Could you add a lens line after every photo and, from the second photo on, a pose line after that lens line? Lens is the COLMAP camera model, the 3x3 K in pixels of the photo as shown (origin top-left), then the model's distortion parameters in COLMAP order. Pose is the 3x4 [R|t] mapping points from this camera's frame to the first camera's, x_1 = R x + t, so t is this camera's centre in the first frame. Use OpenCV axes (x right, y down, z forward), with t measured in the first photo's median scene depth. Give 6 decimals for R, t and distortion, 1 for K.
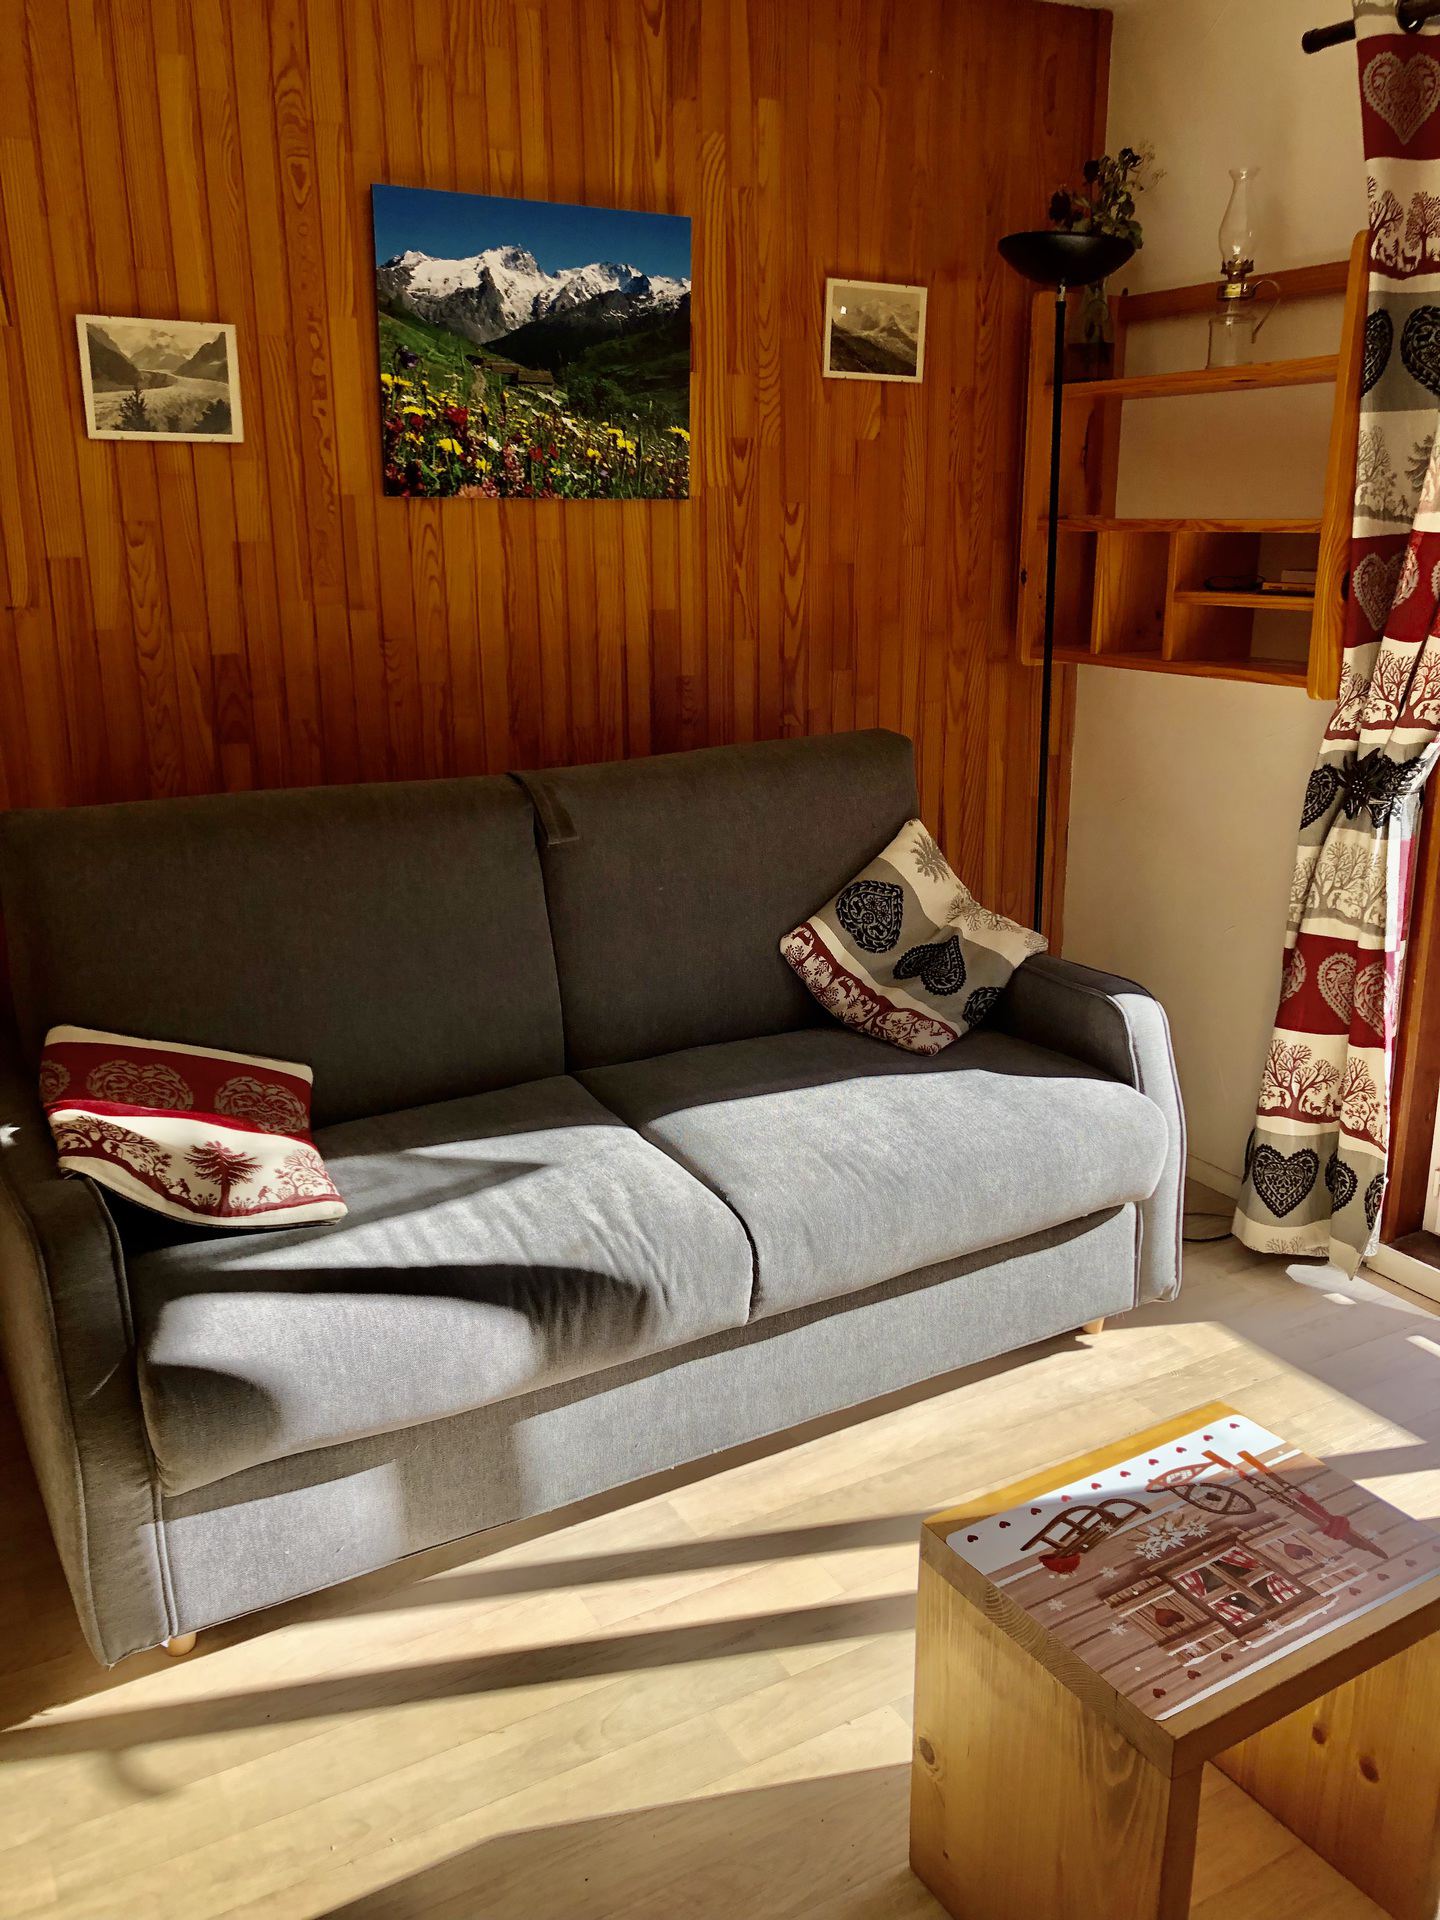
lens RADIAL K [[1560.0, 0, 699.1], [0, 1560.0, 965.0], [0, 0, 1]] dist [0.009691, -0.012281]
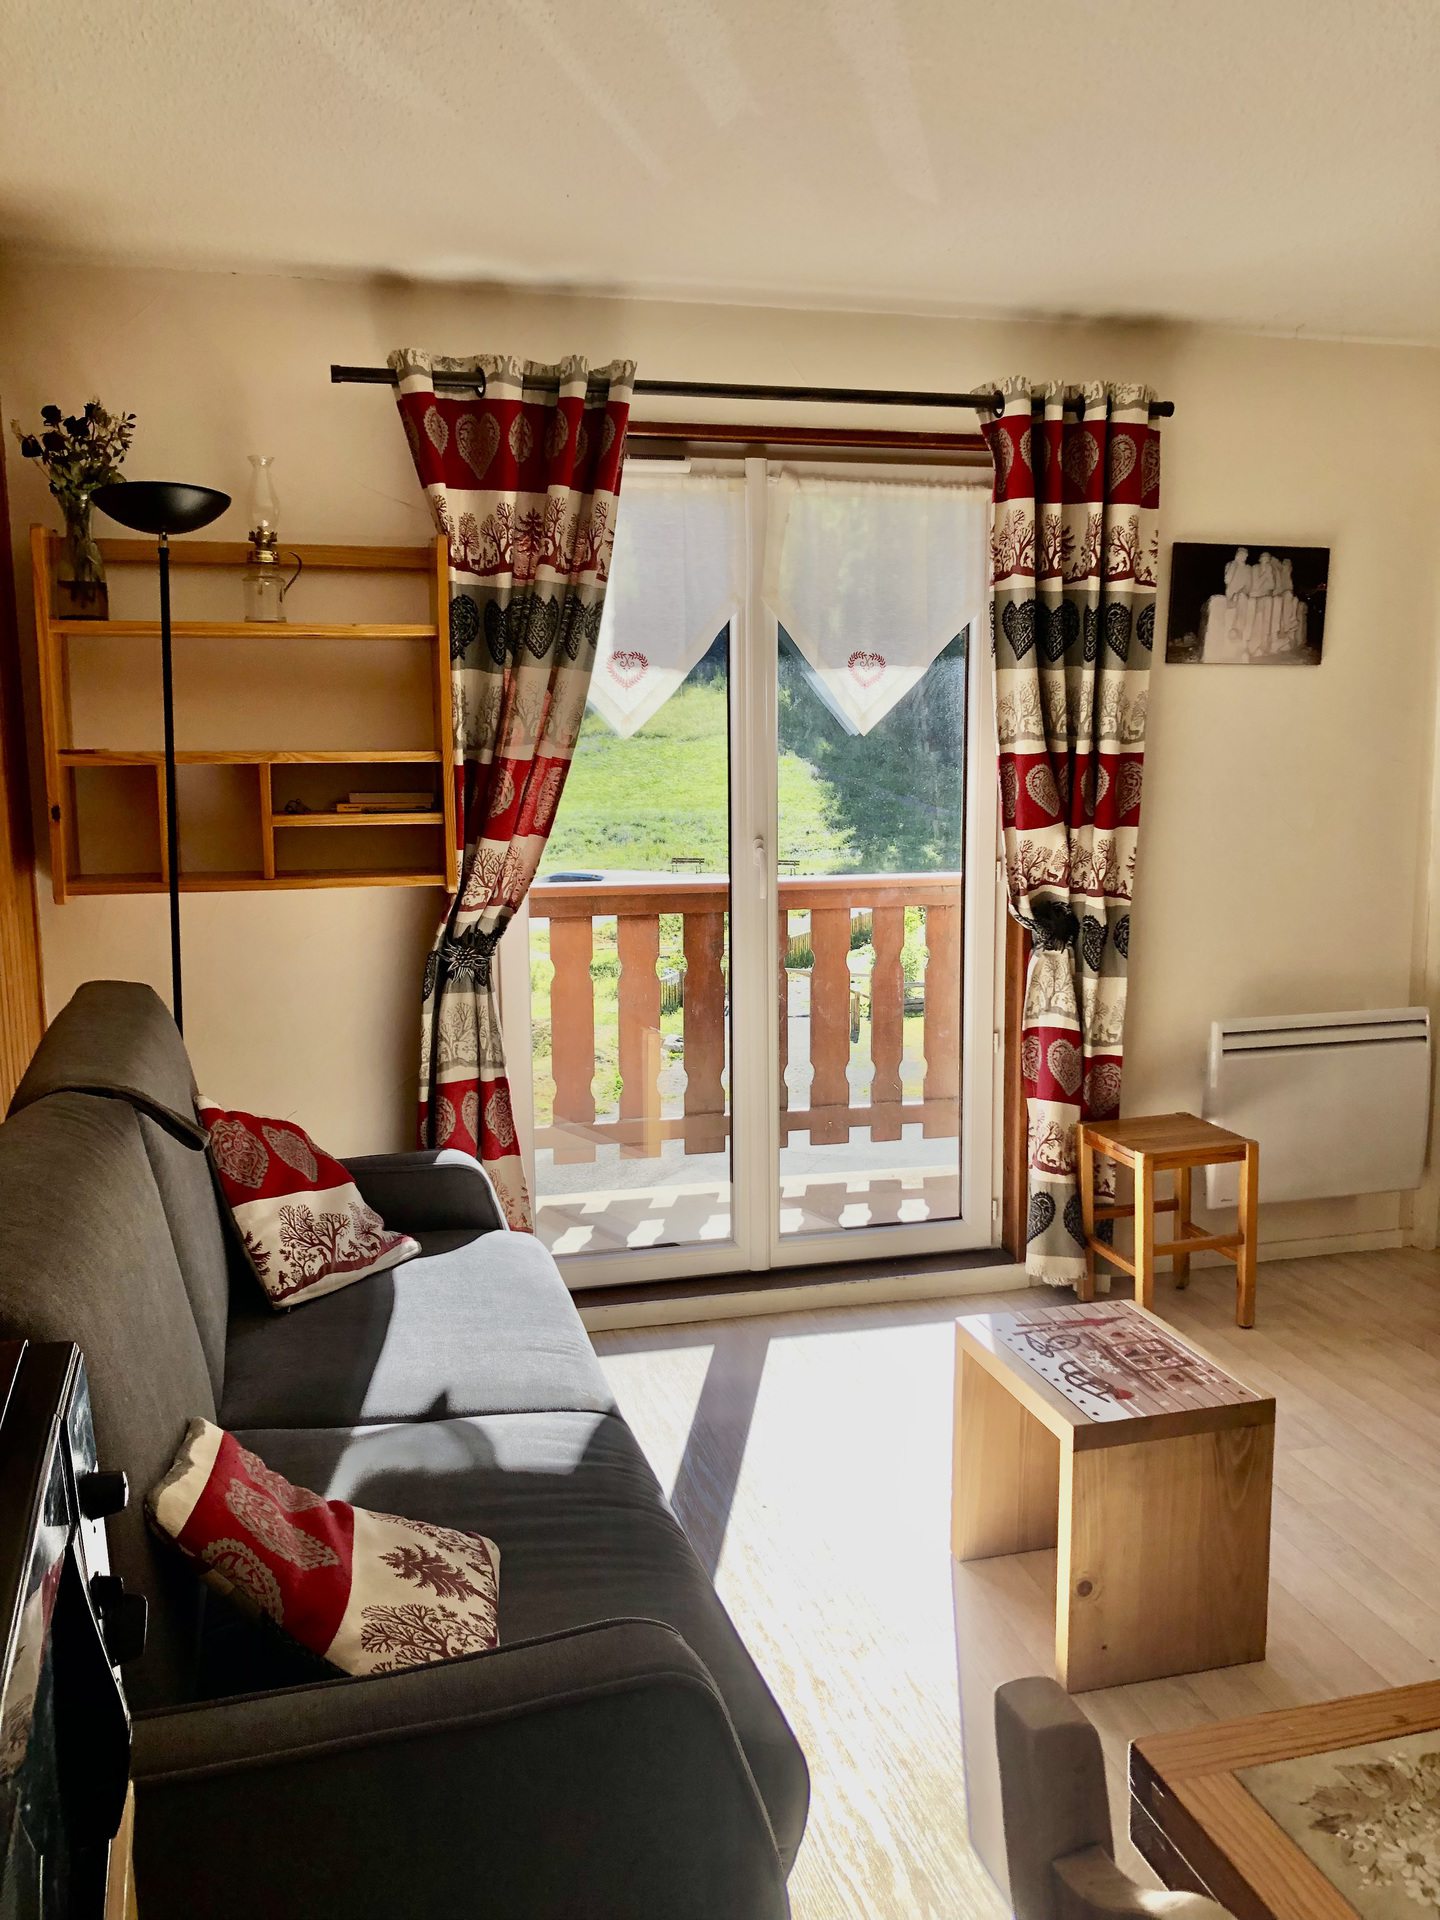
lens RADIAL K [[1584.5, 0, 720.0], [0, 1584.5, 960.0], [0, 0, 1]] dist [0.007405, -0.001618]
pose [[0.248599, -0.138217, 0.958694, -0.781245], [0.266935, 0.961215, 0.069361, -0.151937], [-0.931098, 0.238666, 0.275852, 0.478201]]
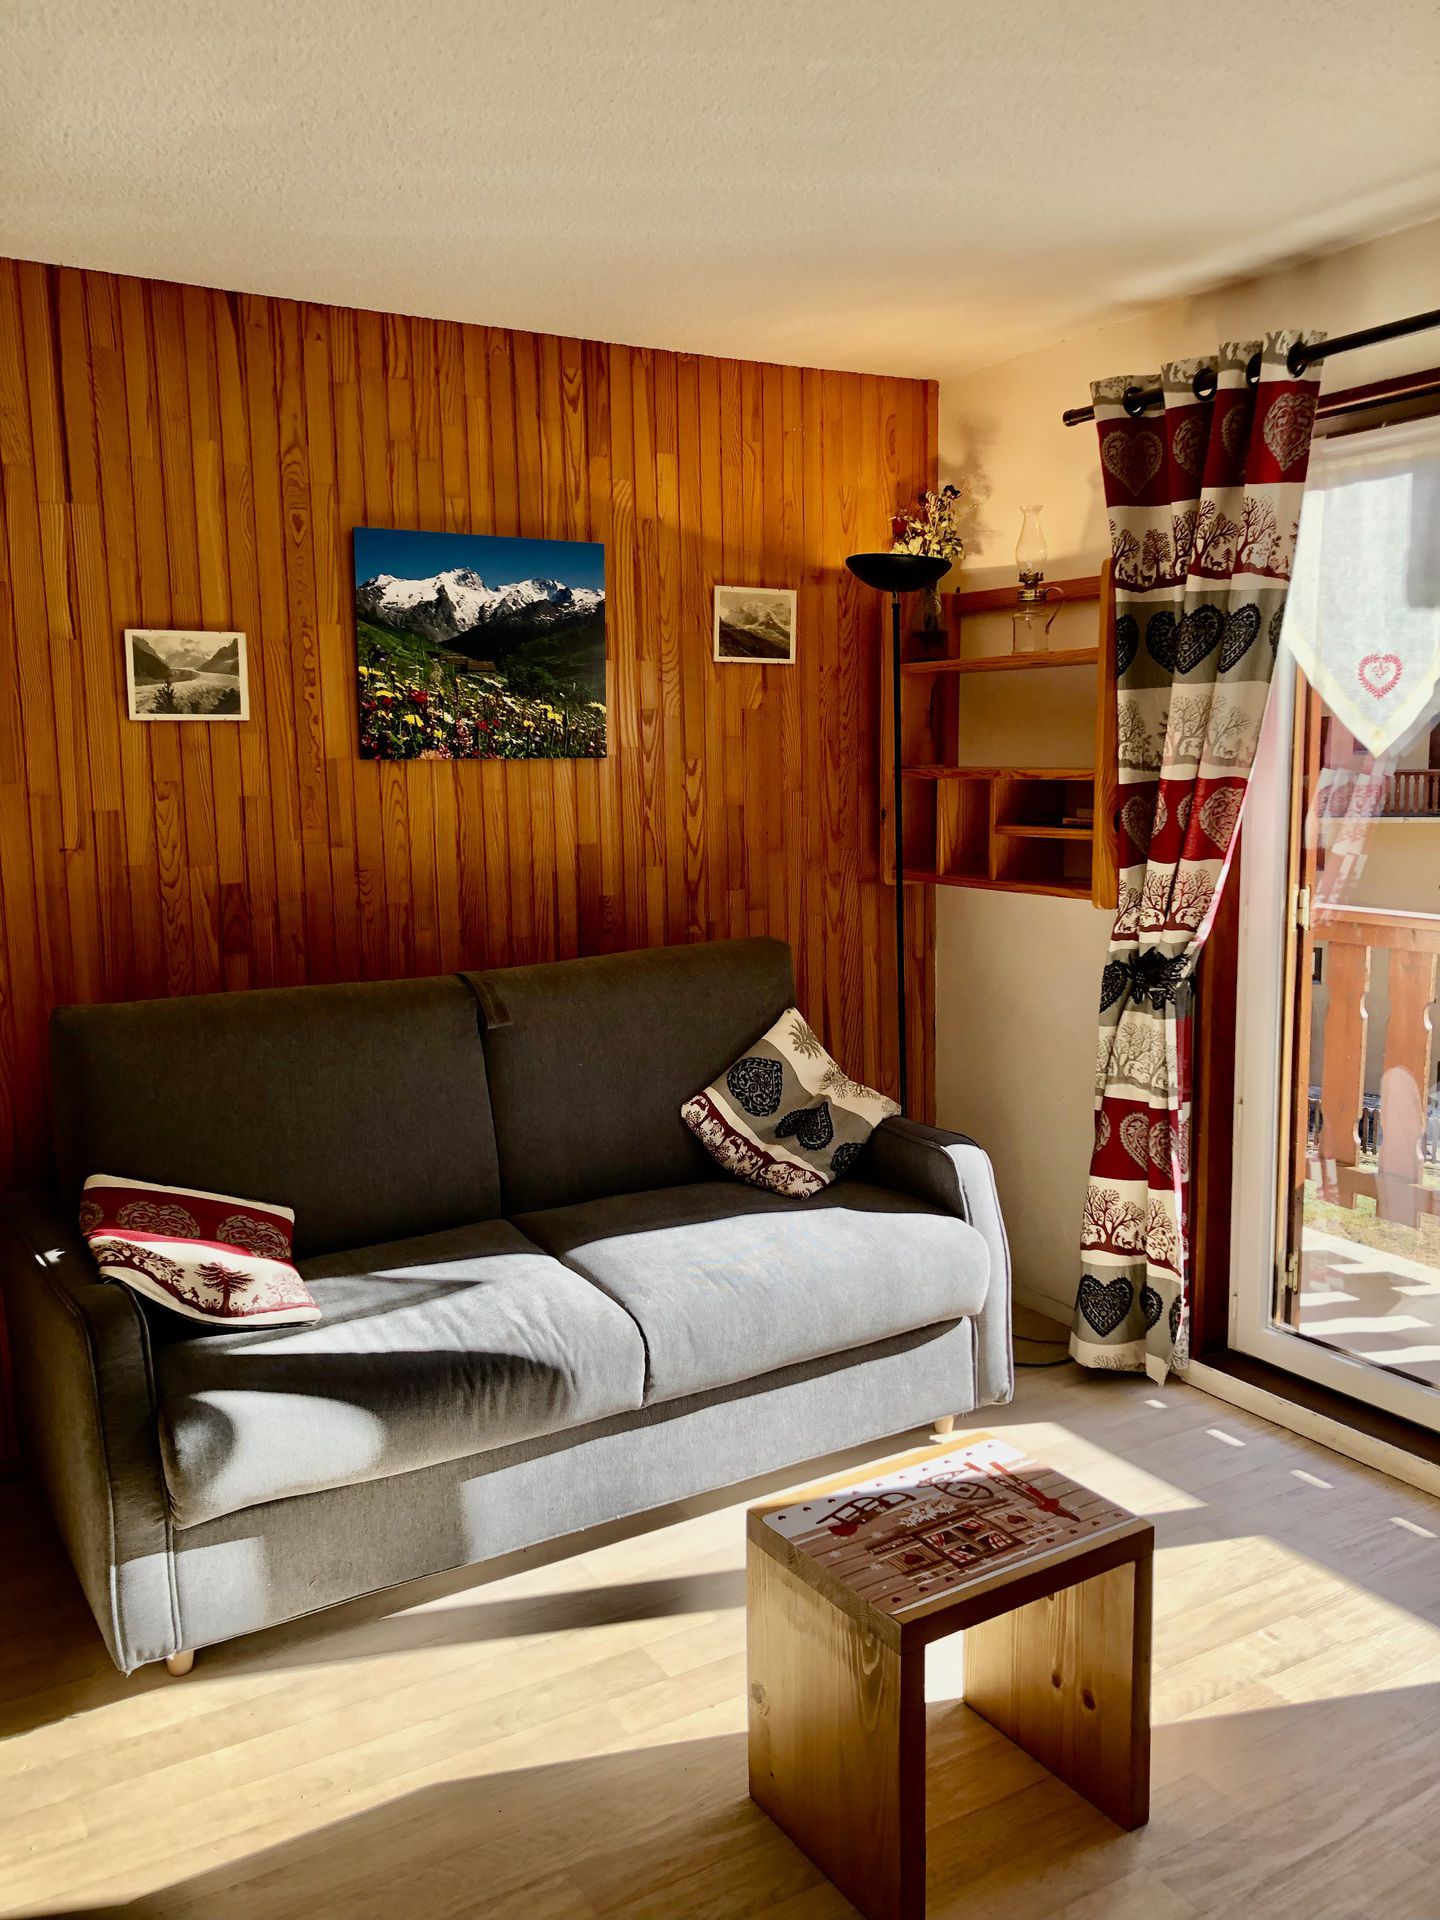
lens RADIAL K [[1560.0, 0, 699.1], [0, 1560.0, 965.0], [0, 0, 1]] dist [0.009691, -0.012281]
pose [[0.999762, -0.012859, 0.017622, 0.050284], [0.015200, 0.990053, -0.139871, 0.047187], [-0.015648, 0.140106, 0.990013, -0.241938]]
